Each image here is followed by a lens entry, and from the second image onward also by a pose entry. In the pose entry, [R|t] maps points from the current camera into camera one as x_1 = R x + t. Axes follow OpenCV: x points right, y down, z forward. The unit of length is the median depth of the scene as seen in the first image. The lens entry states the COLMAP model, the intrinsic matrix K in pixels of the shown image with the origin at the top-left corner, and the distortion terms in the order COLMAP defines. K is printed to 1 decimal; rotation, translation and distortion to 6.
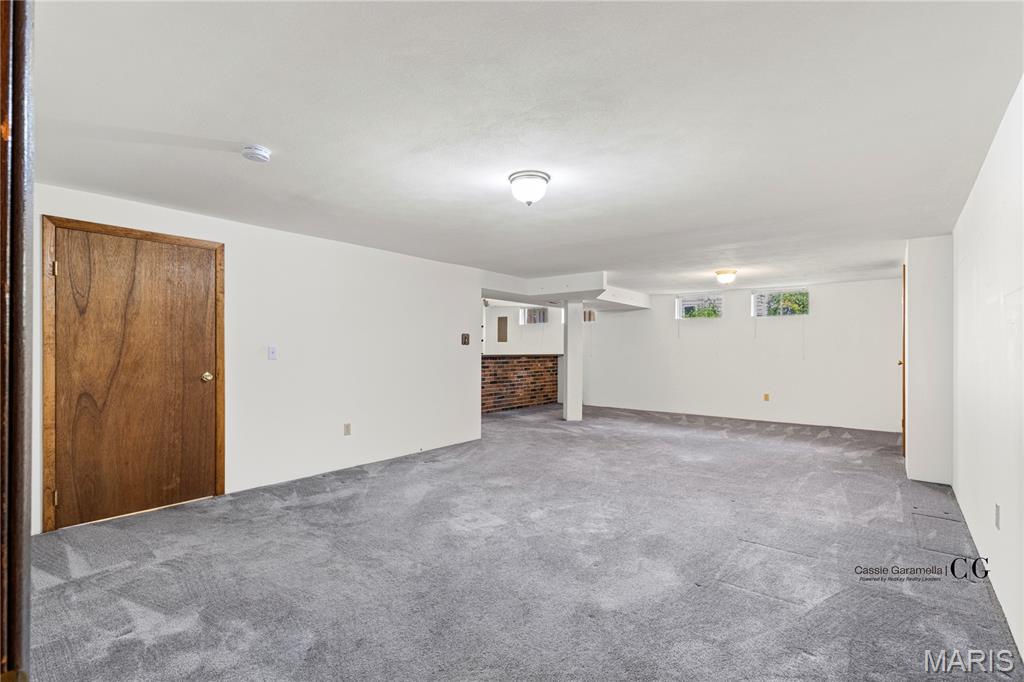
lens RADIAL K [[463.1, 0, 507.0], [0, 463.1, 345.9], [0, 0, 1]] dist [0.002613, 0.000670]
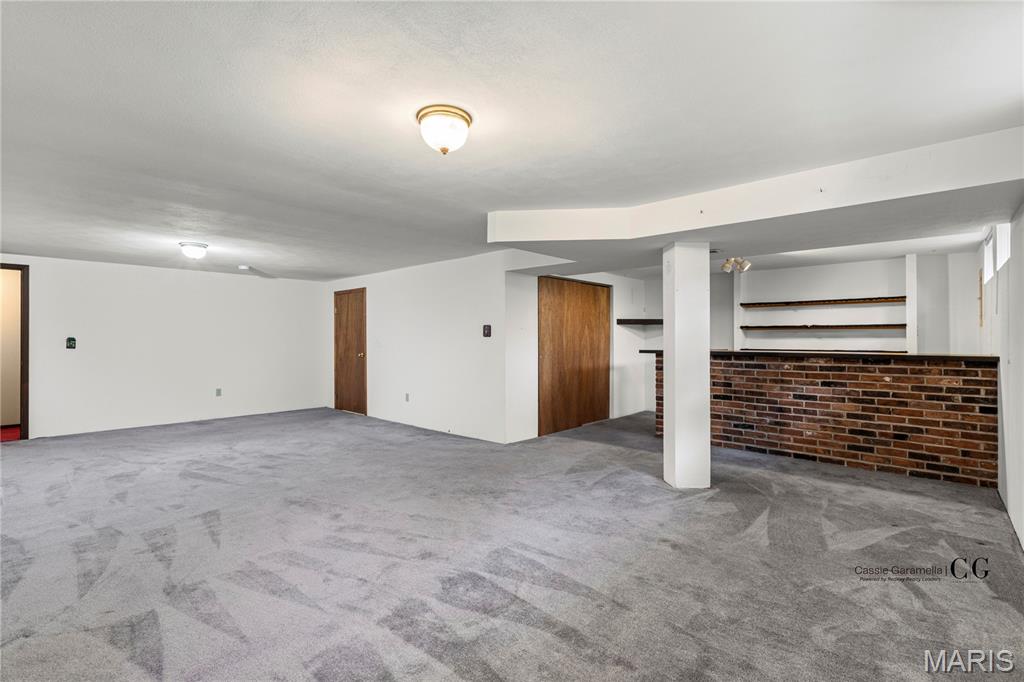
lens RADIAL K [[463.1, 0, 518.1], [0, 463.1, 338.7], [0, 0, 1]] dist [0.002613, 0.000670]
pose [[-0.027625, -0.002792, -0.999614, 0.531040], [0.004482, 0.999986, -0.002917, 0.002853], [0.999608, -0.004561, -0.027612, 0.686136]]
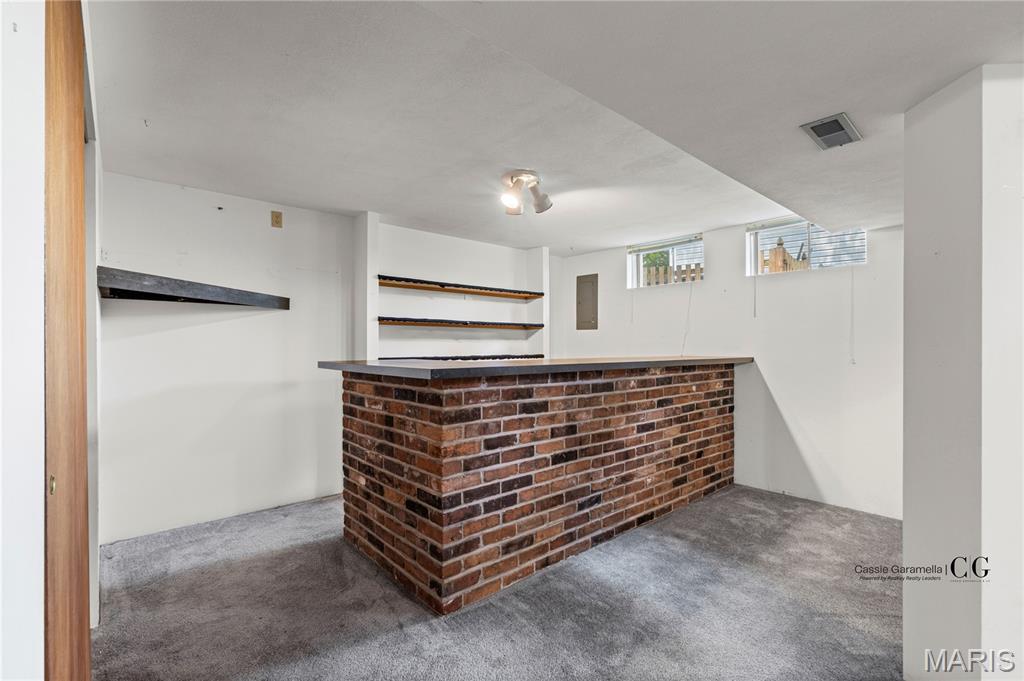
lens RADIAL K [[463.1, 0, 516.3], [0, 463.1, 344.1], [0, 0, 1]] dist [0.002613, 0.000670]
pose [[0.989345, -0.003221, -0.145556, -0.015033], [0.003652, 0.999990, 0.002693, 0.005398], [0.145545, -0.003196, 0.989346, 0.642974]]
